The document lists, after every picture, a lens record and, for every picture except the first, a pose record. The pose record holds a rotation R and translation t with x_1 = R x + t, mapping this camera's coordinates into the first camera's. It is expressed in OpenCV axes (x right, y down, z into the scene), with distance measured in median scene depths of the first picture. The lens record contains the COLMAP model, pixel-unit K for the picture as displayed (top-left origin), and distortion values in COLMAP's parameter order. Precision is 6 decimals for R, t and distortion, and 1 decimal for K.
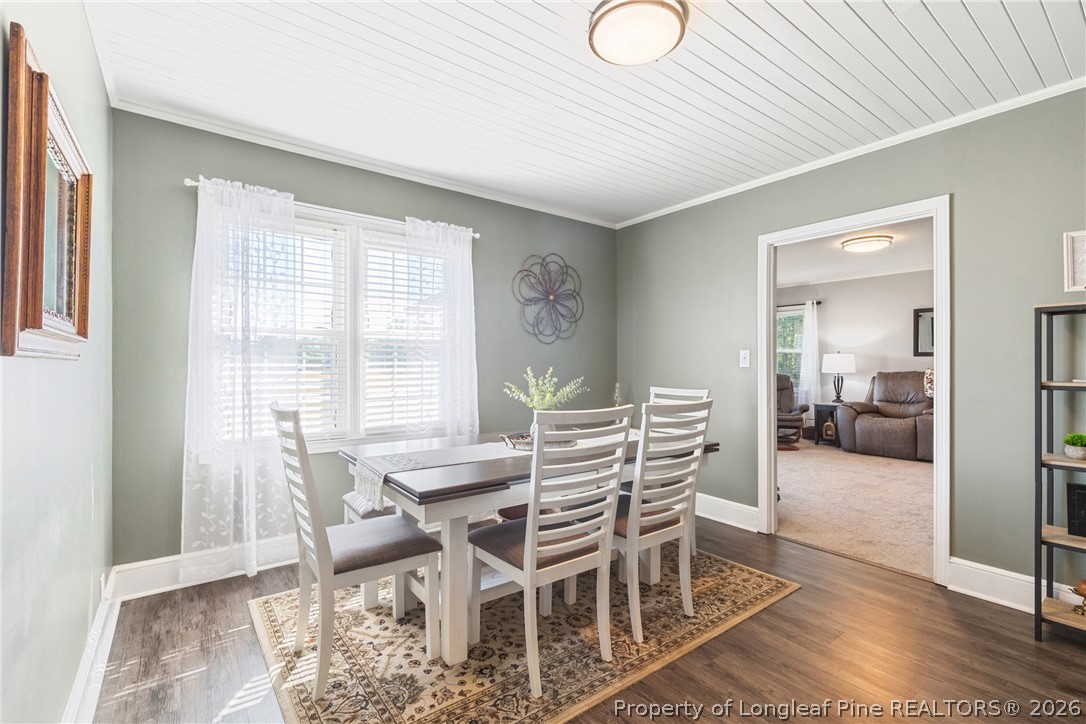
lens RADIAL K [[492.3, 0, 544.4], [0, 492.3, 363.3], [0, 0, 1]] dist [0.021964, 0.000188]
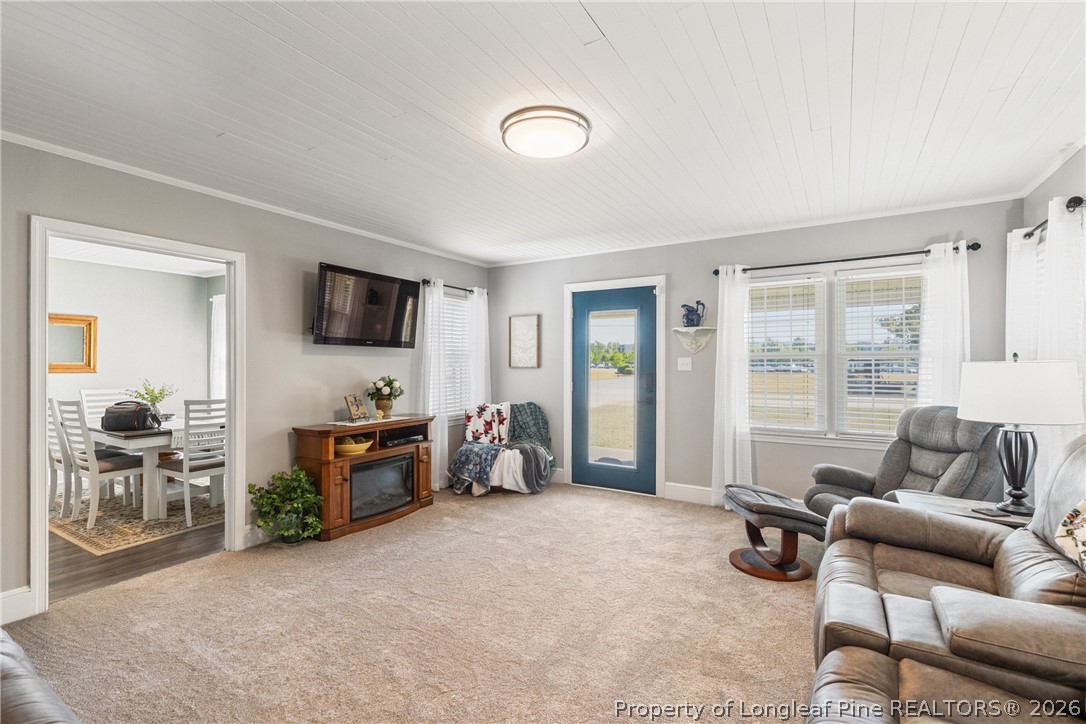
lens RADIAL K [[492.3, 0, 546.5], [0, 492.3, 361.0], [0, 0, 1]] dist [0.021964, 0.000188]
pose [[0.392041, -0.004027, -0.919939, 0.794174], [0.006654, 0.999977, -0.001542, -0.032748], [0.919924, -0.005516, 0.392059, 0.543014]]
